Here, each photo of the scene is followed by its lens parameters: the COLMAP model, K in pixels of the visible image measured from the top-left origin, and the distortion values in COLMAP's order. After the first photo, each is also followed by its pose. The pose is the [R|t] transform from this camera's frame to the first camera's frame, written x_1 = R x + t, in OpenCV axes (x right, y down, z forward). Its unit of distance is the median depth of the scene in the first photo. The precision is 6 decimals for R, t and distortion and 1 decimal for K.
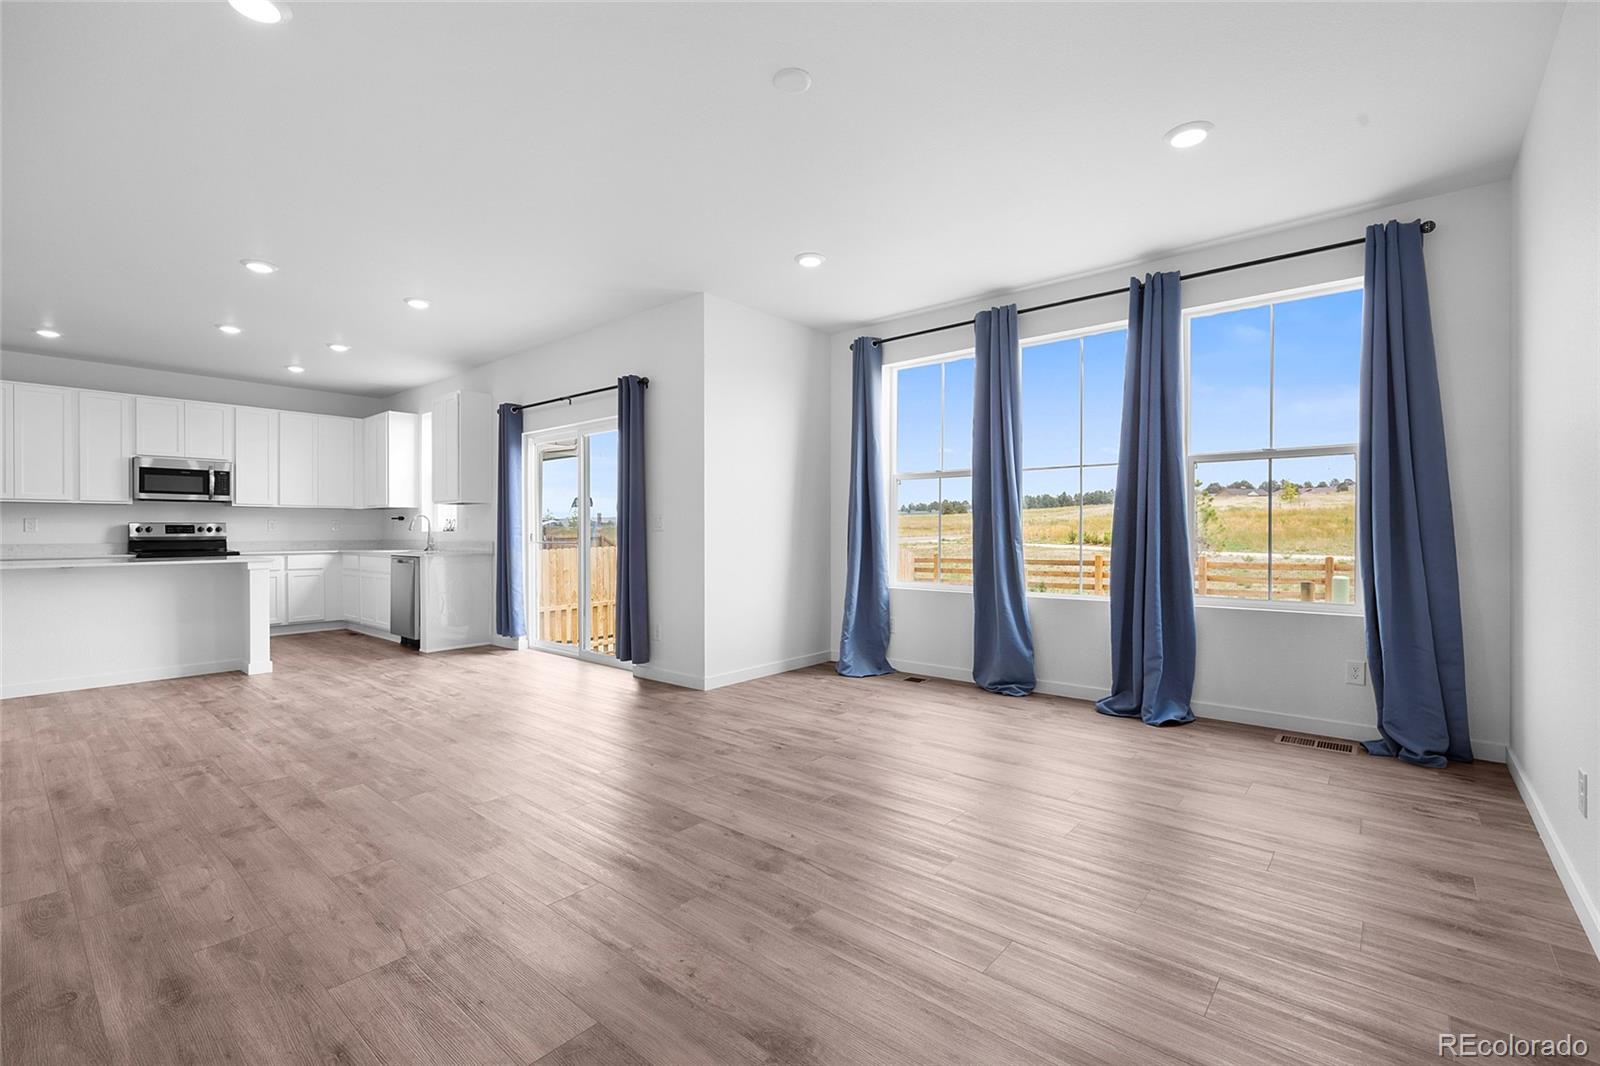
lens RADIAL K [[701.9, 0, 805.5], [0, 701.9, 530.1], [0, 0, 1]] dist [-0.004518, 0.001379]
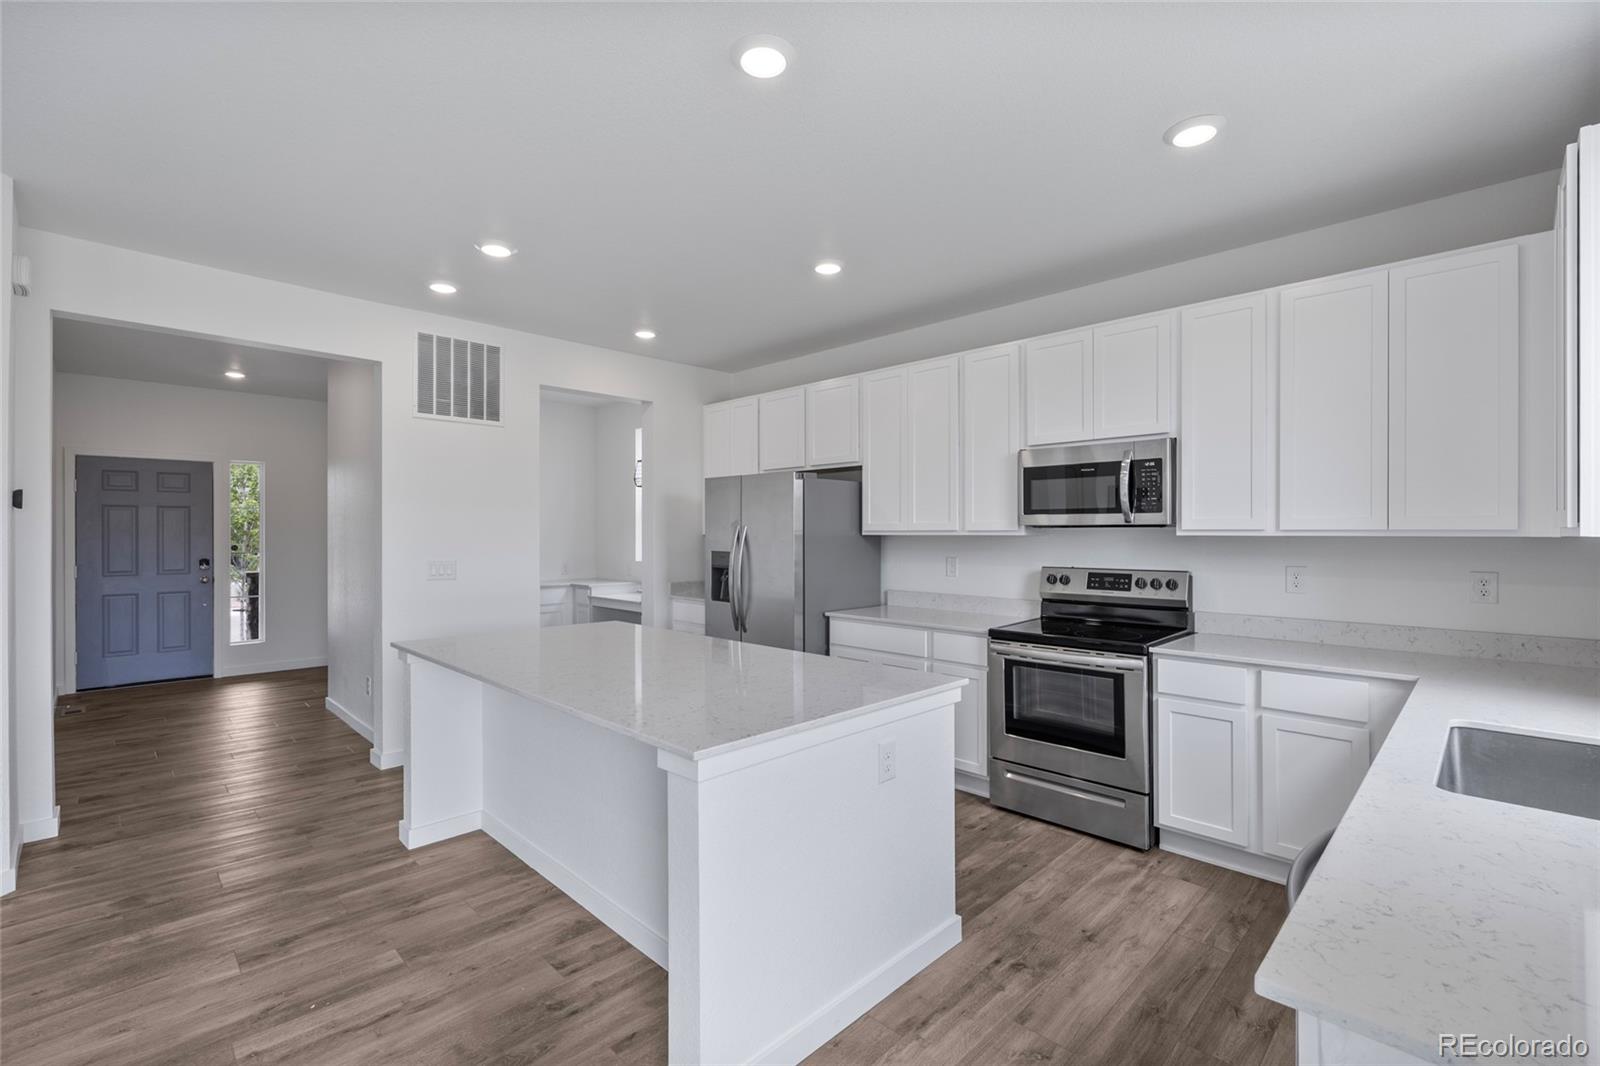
lens RADIAL K [[701.9, 0, 804.6], [0, 701.9, 534.7], [0, 0, 1]] dist [-0.004518, 0.001379]
pose [[-0.076083, 0.005283, -0.997088, -0.404077], [0.002350, 0.999984, 0.005119, -0.042614], [0.997099, -0.001953, -0.076094, 0.903604]]
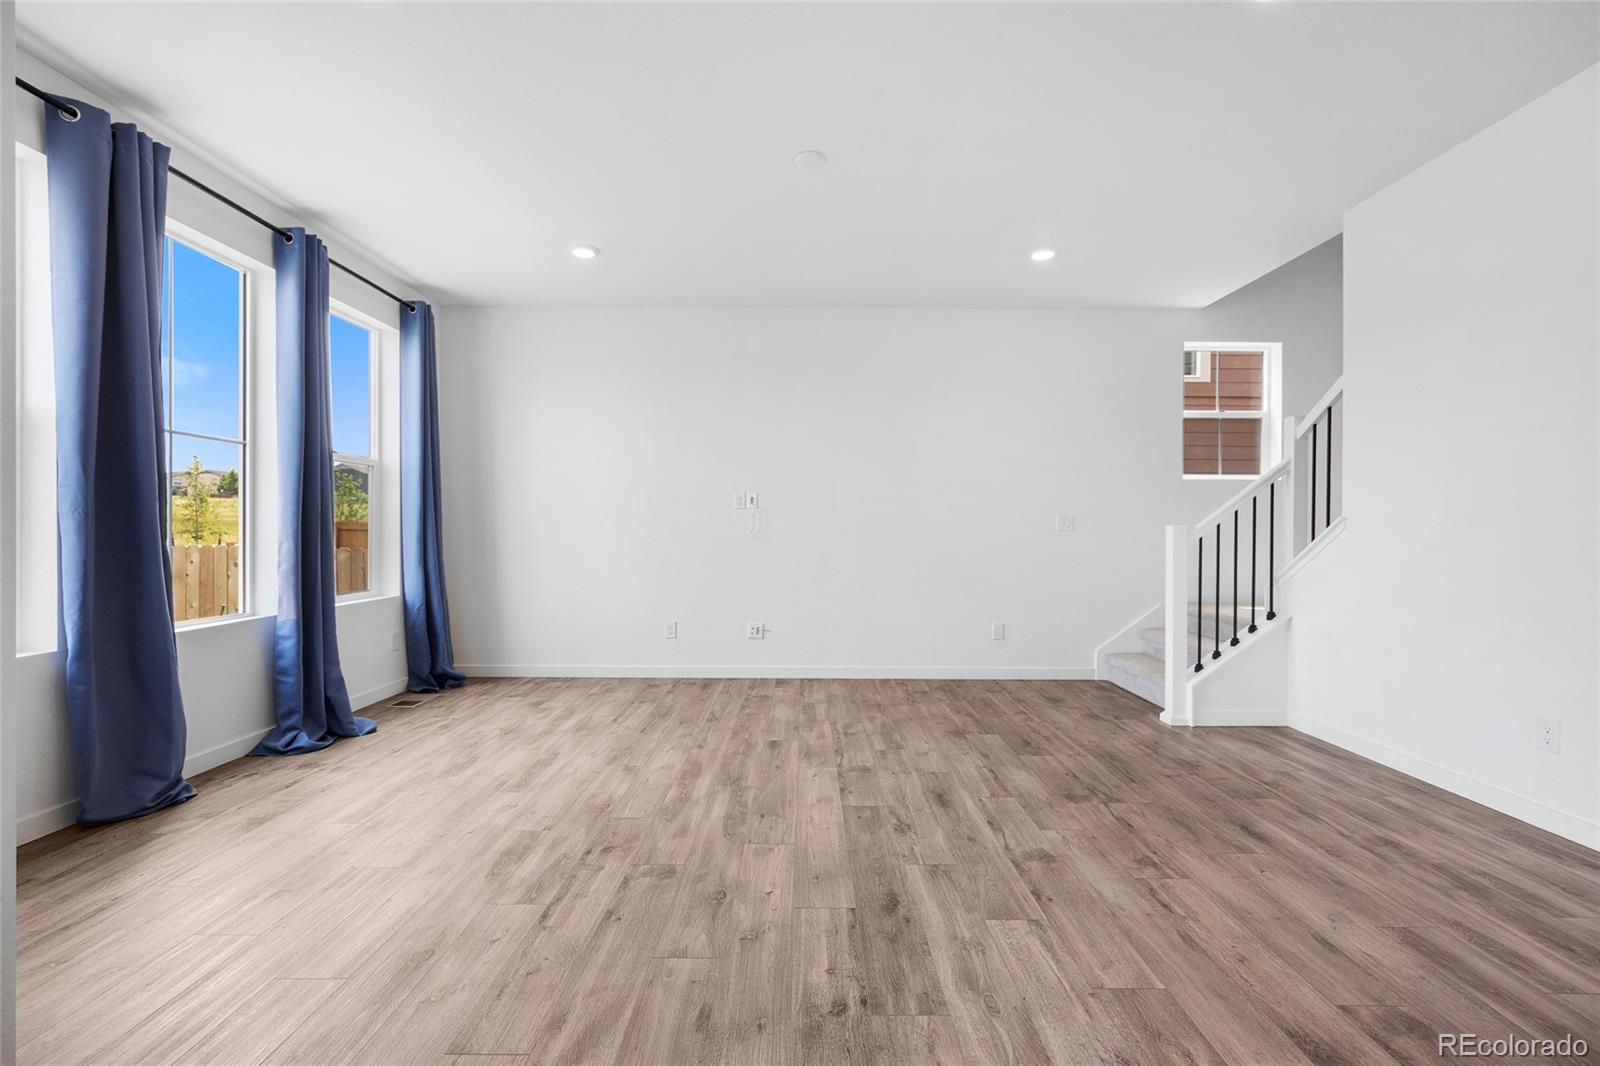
lens RADIAL K [[701.9, 0, 799.0], [0, 701.9, 530.9], [0, 0, 1]] dist [-0.004518, 0.001379]
pose [[-0.643758, 0.002159, 0.765226, -0.367533], [-0.003520, 0.999977, -0.005783, 0.003172], [-0.765221, -0.006416, -0.643735, 0.703397]]
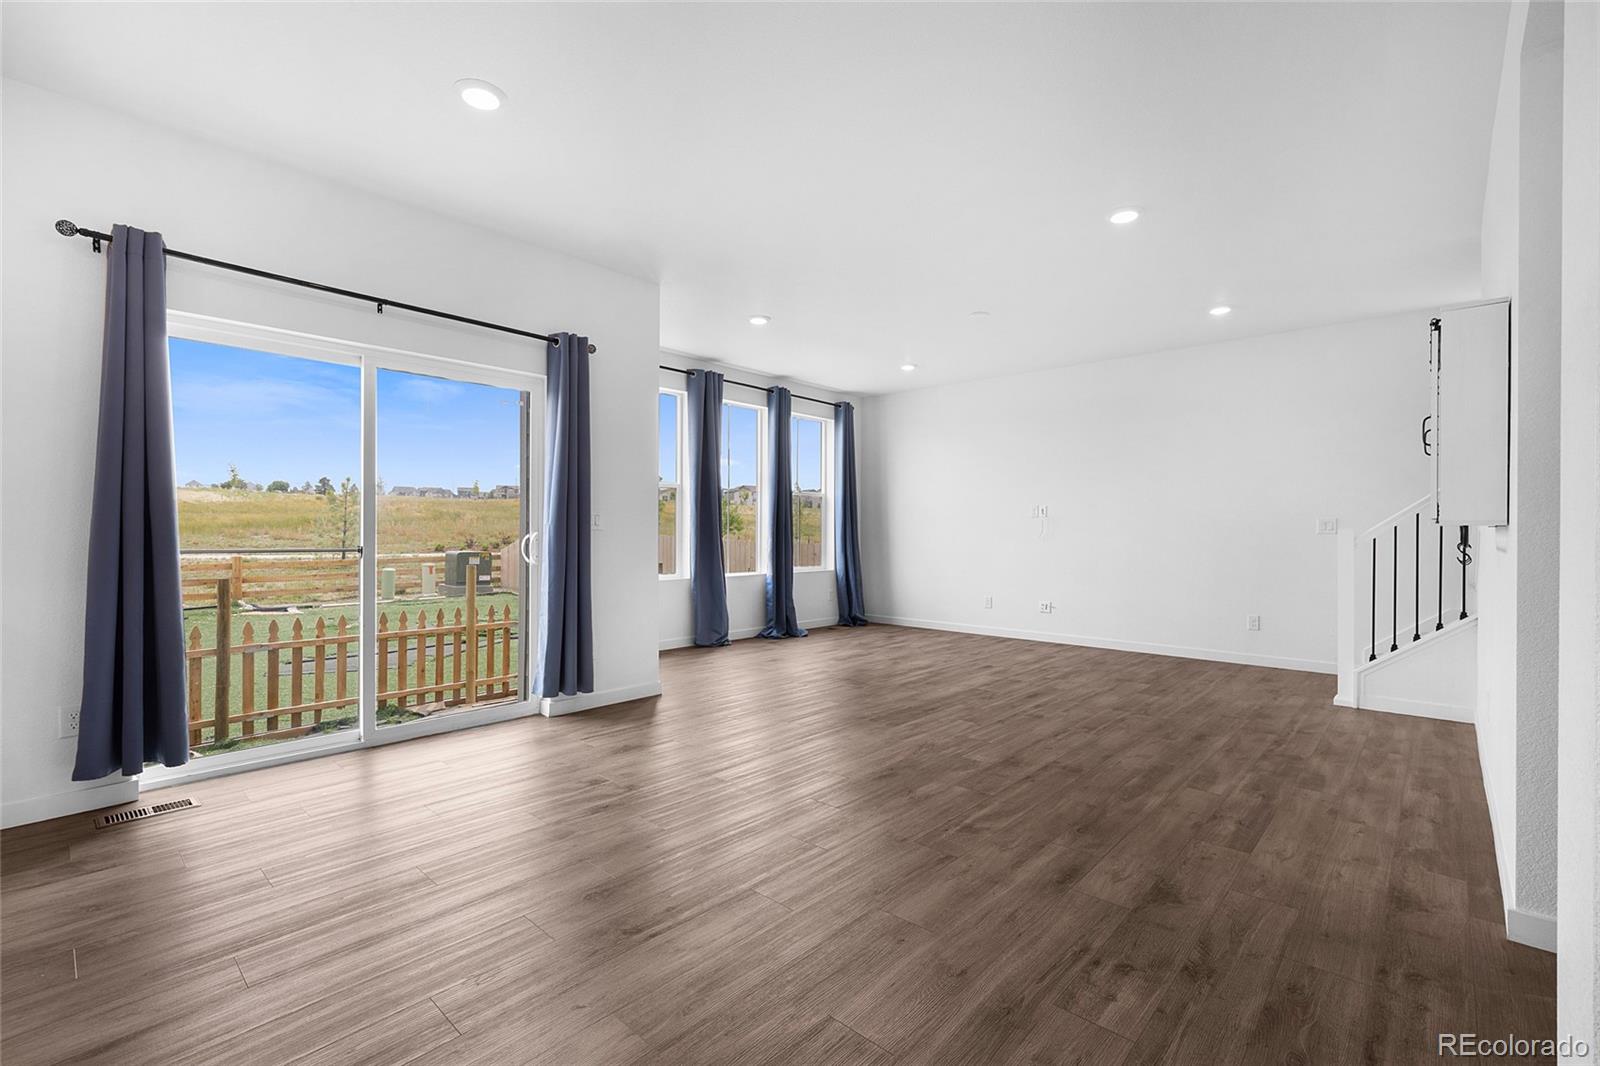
lens RADIAL K [[701.9, 0, 798.0], [0, 701.9, 538.3], [0, 0, 1]] dist [-0.004518, 0.001379]
pose [[0.040497, -0.005006, 0.999167, -0.825415], [-0.007496, 0.999958, 0.005314, 0.002914], [-0.999152, -0.007705, 0.040458, 0.568081]]
